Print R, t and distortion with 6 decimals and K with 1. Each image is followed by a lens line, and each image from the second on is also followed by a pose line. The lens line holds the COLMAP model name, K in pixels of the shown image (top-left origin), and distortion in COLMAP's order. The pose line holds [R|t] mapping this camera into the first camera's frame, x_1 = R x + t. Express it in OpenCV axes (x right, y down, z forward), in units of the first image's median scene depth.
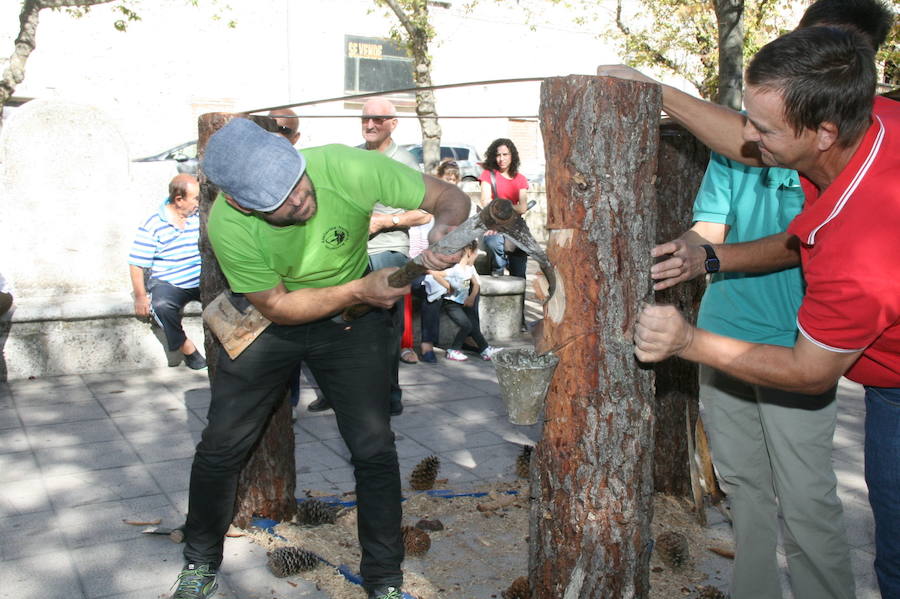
lens RADIAL K [[856.7, 0, 427.3], [0, 856.7, 287.1], [0, 0, 1]] dist [-0.128471, -0.009160]
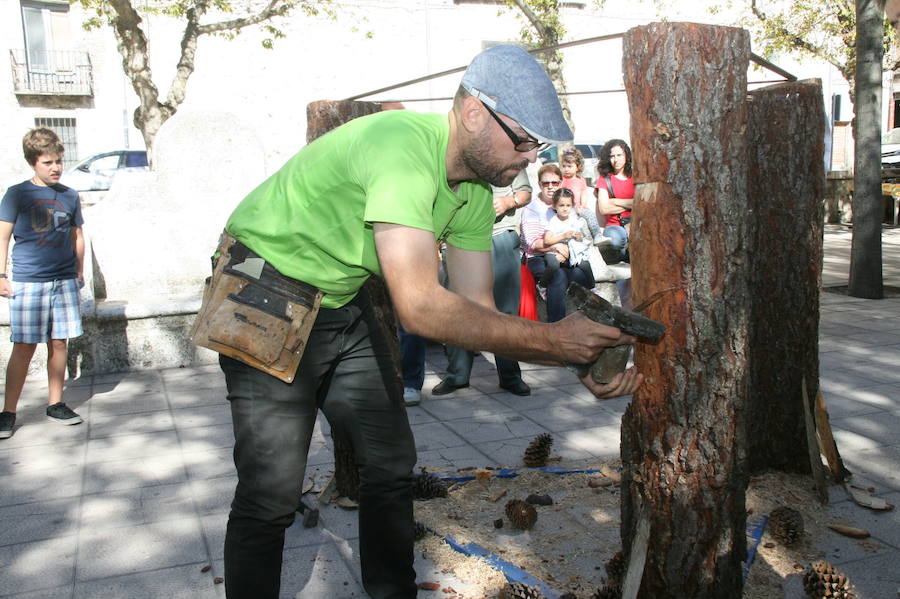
lens RADIAL K [[835.1, 0, 449.2], [0, 835.1, 309.1], [0, 0, 1]] dist [-0.159743, 0.247166]
pose [[0.990307, -0.007341, -0.138704, 0.061528], [0.011017, 0.999608, 0.025754, 0.047491], [0.138461, -0.027032, 0.989999, 0.026091]]
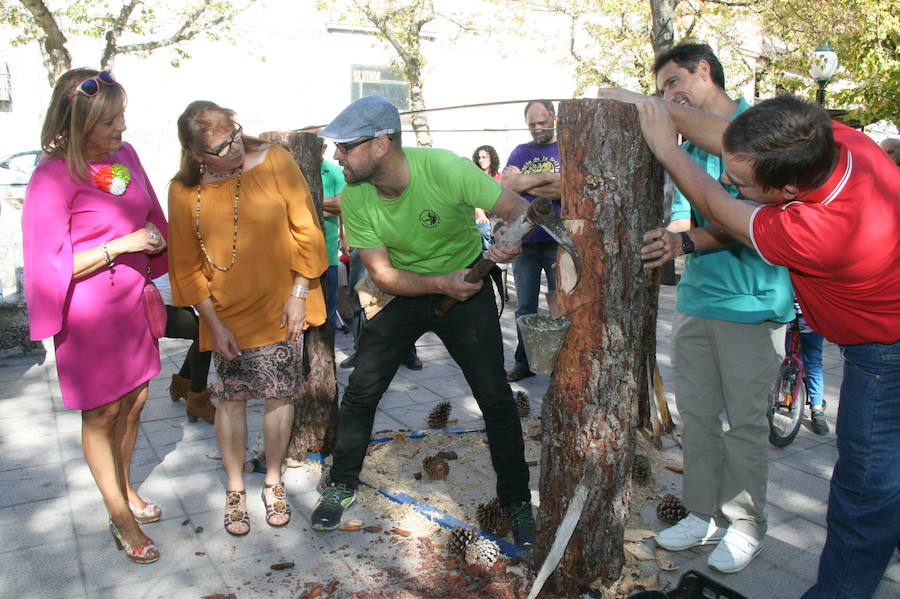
lens RADIAL K [[692.1, 0, 450.3], [0, 692.1, 320.3], [0, 0, 1]] dist [-0.223814, 0.132880]
pose [[0.998715, -0.005660, 0.050371, -0.075678], [0.001836, 0.997134, 0.075634, 0.003567], [-0.050655, -0.075444, 0.995863, -0.010365]]
